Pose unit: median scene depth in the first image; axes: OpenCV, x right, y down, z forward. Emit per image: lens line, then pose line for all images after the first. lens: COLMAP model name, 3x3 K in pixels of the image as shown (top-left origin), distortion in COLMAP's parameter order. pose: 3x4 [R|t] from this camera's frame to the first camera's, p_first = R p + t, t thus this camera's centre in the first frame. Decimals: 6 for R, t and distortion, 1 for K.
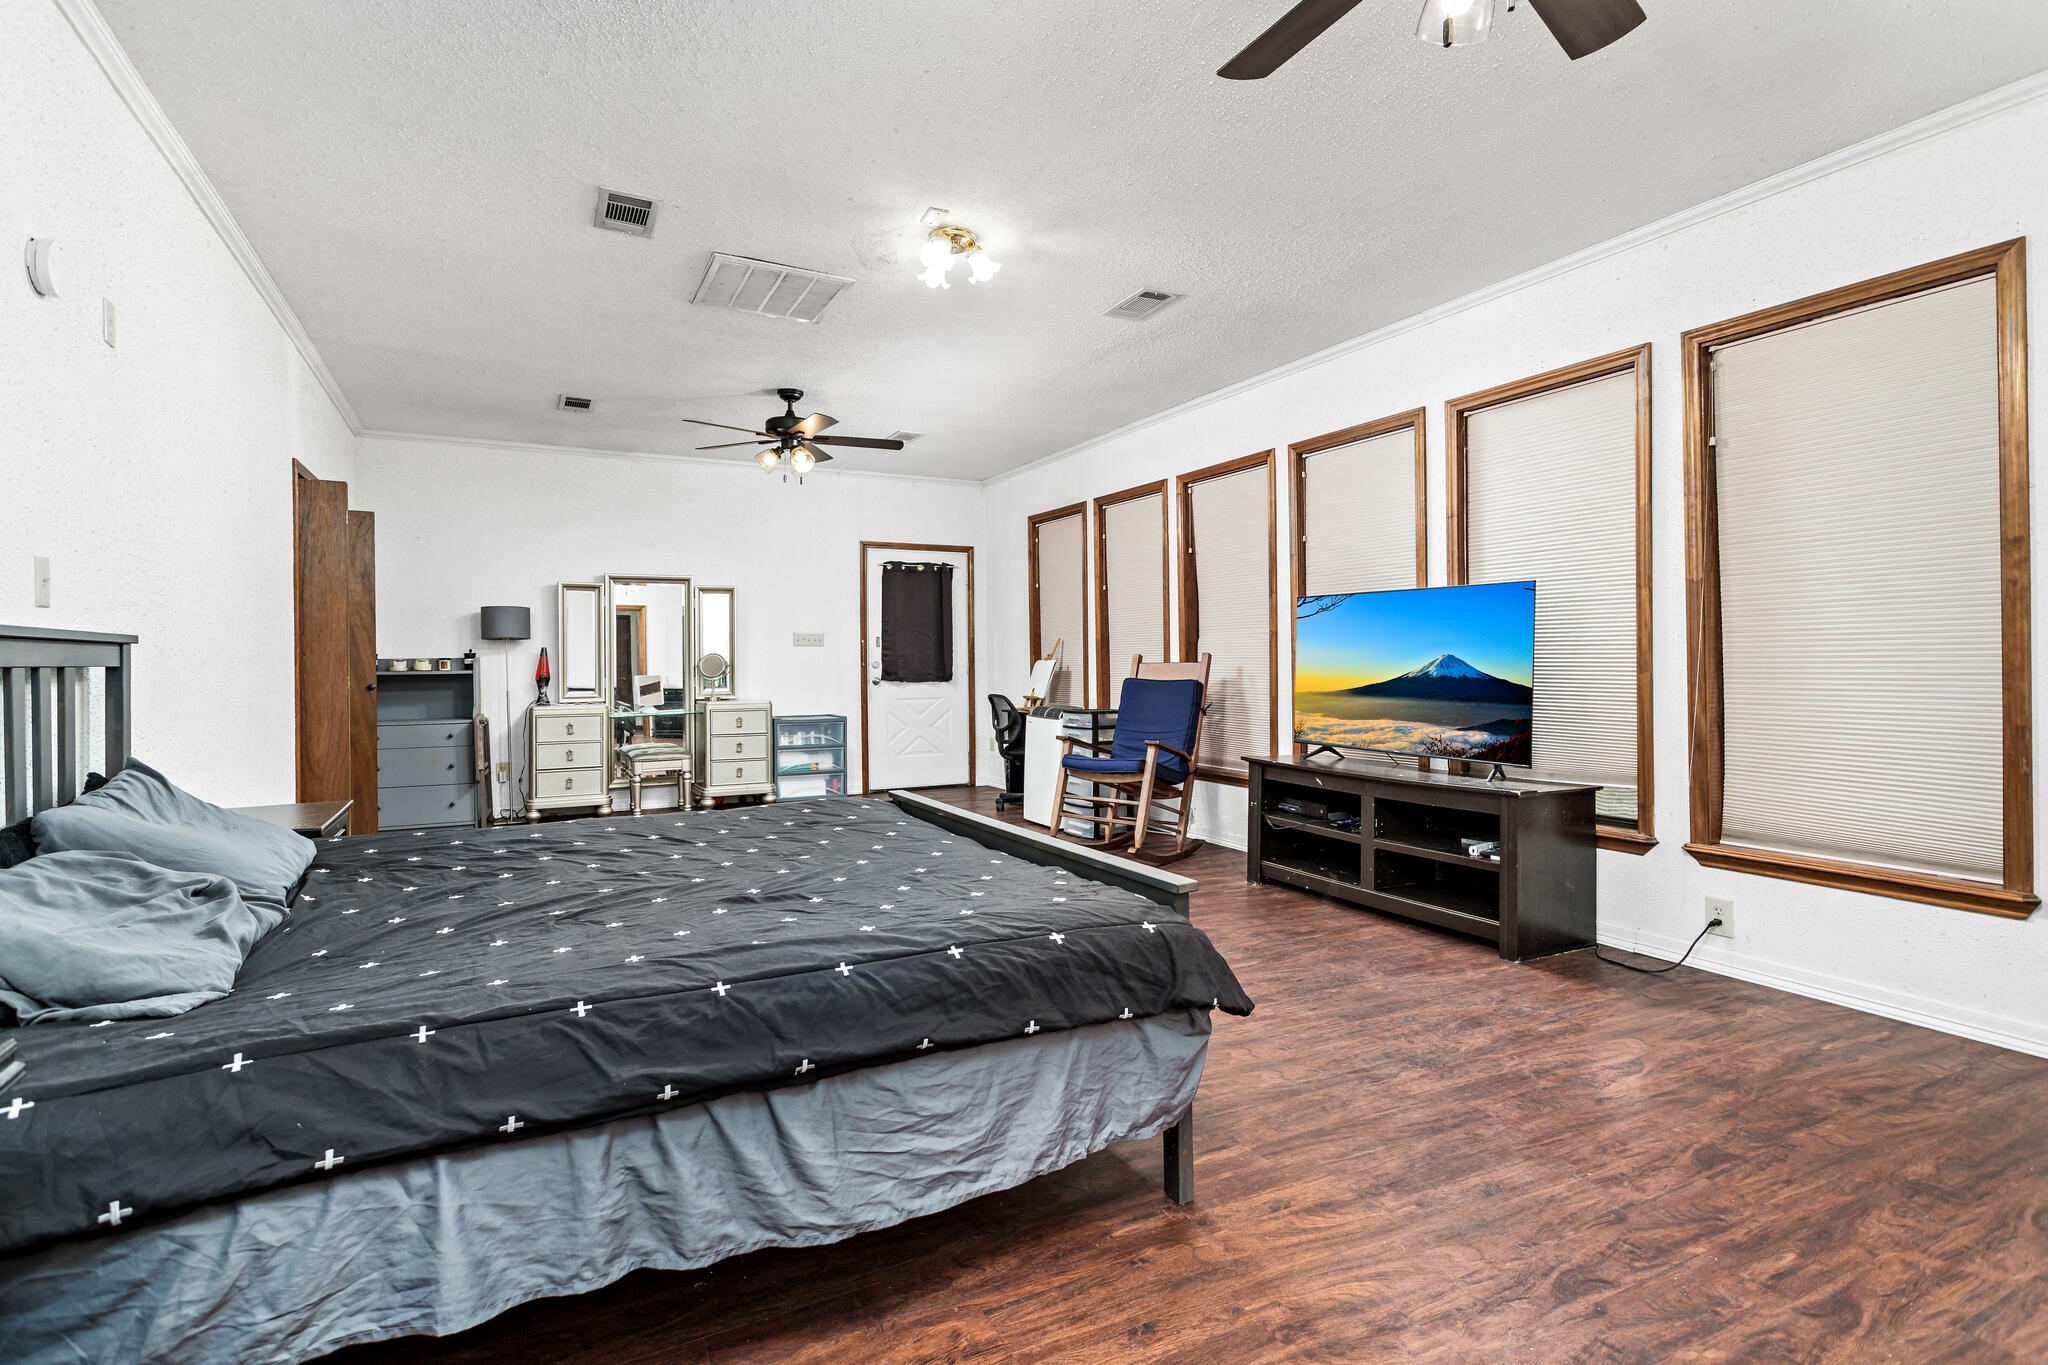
lens RADIAL K [[965.6, 0, 1020.5], [0, 965.6, 656.1], [0, 0, 1]] dist [0.001304, 0.000018]
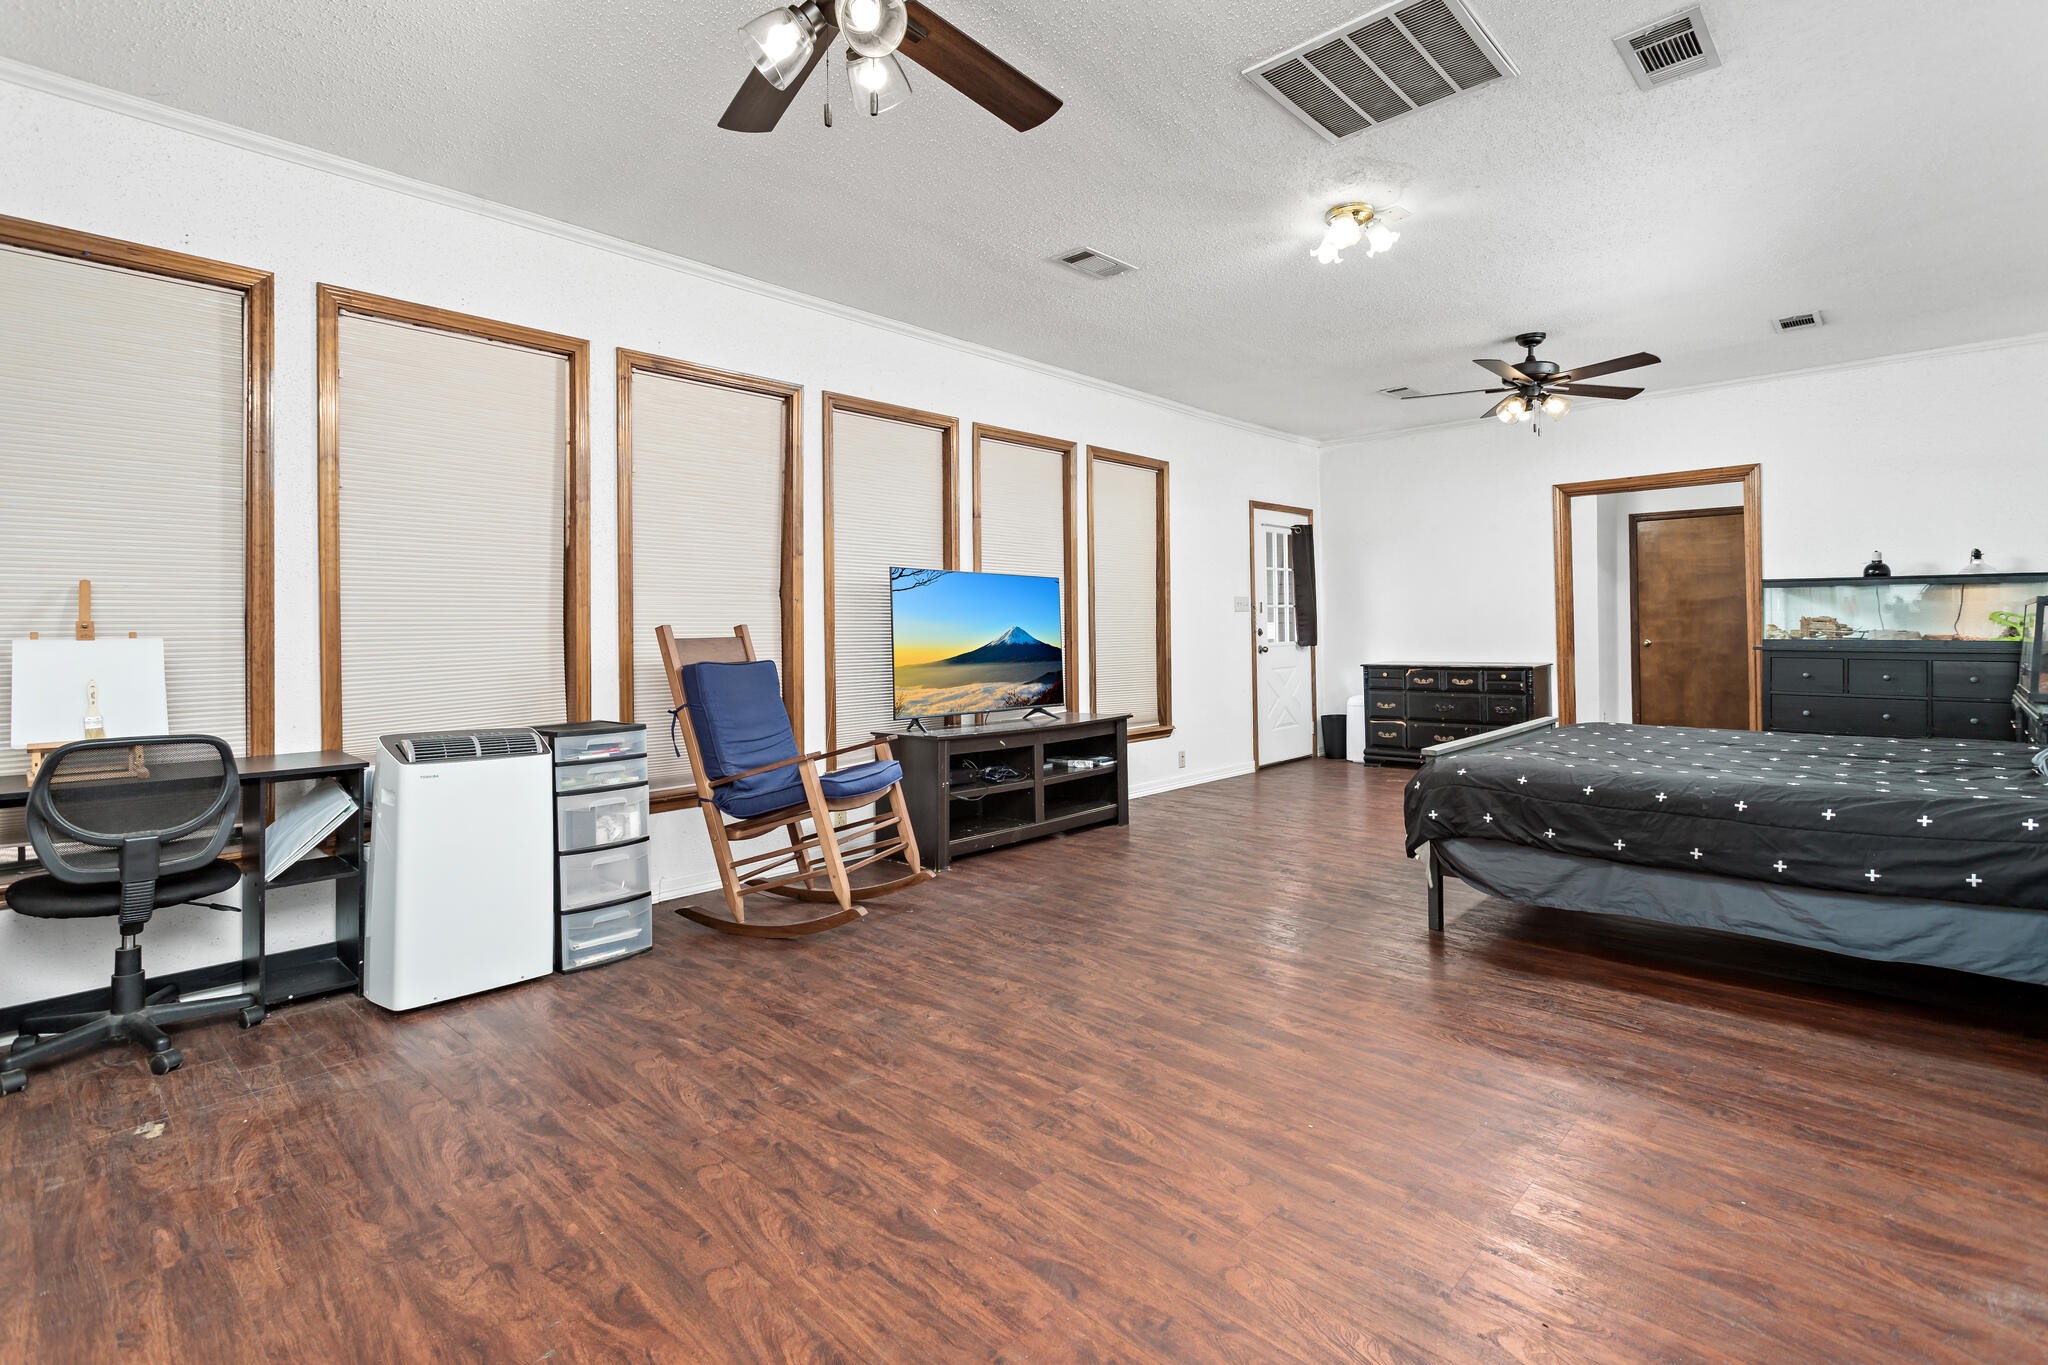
lens RADIAL K [[979.8, 0, 1025.5], [0, 979.8, 605.3], [0, 0, 1]] dist [-0.000027, 0.000000]
pose [[-0.334441, 0.031191, 0.941901, -0.765688], [0.010445, 0.999513, -0.029390, 0.008207], [-0.942359, 0.000009, -0.334604, 1.387567]]
